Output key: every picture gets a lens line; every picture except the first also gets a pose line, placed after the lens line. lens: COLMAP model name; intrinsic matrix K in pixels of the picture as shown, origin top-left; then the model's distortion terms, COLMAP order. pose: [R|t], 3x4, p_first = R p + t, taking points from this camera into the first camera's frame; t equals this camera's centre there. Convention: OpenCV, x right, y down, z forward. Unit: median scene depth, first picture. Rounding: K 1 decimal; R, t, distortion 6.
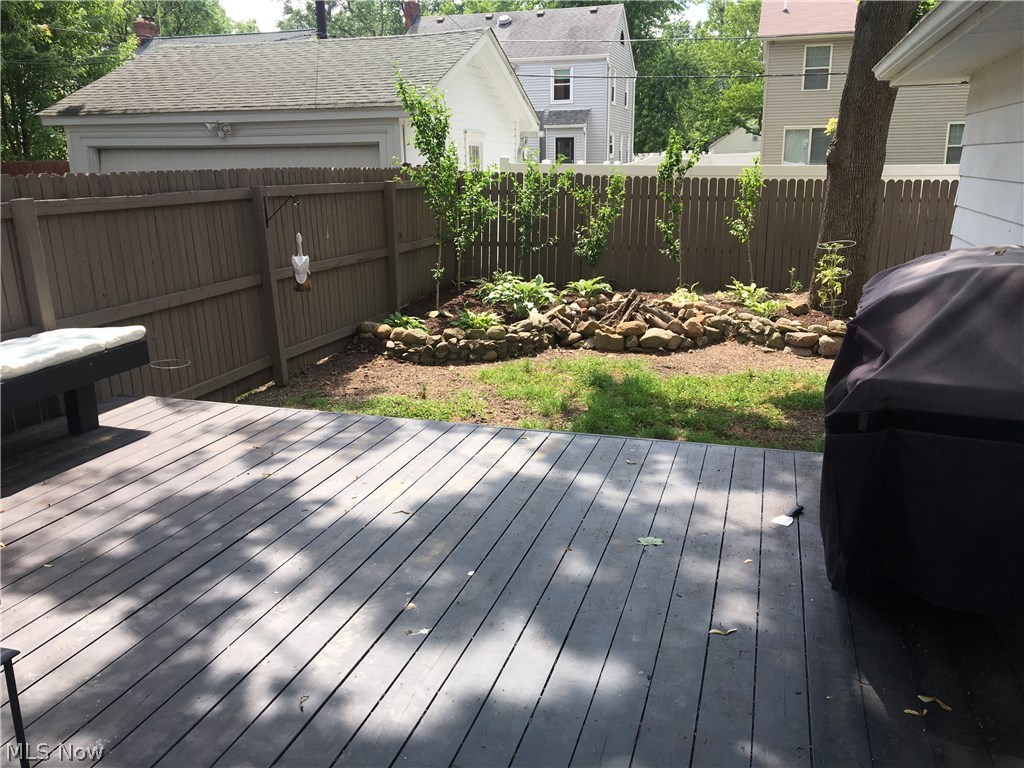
lens RADIAL K [[855.2, 0, 502.7], [0, 855.2, 379.9], [0, 0, 1]] dist [0.083855, -0.129704]
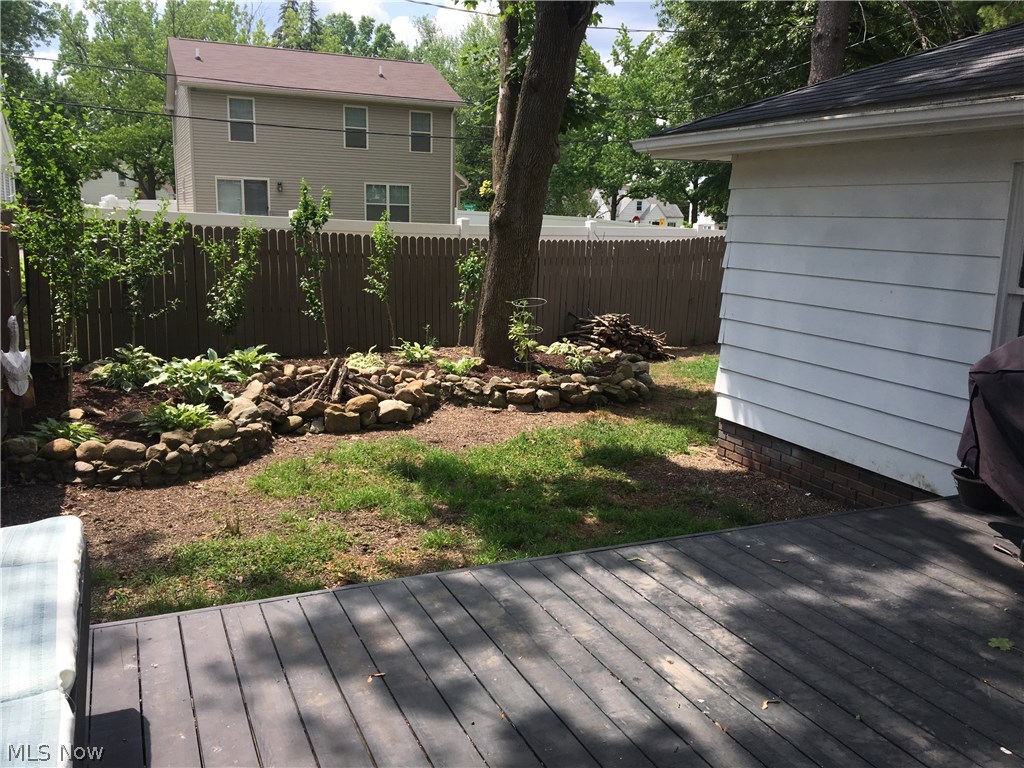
lens RADIAL K [[855.2, 0, 502.7], [0, 855.2, 379.9], [0, 0, 1]] dist [0.083855, -0.129704]
pose [[0.749647, -0.094993, 0.654985, -0.331071], [0.129161, 0.991616, -0.004013, -0.064996], [-0.649112, 0.087607, 0.755631, 0.254249]]
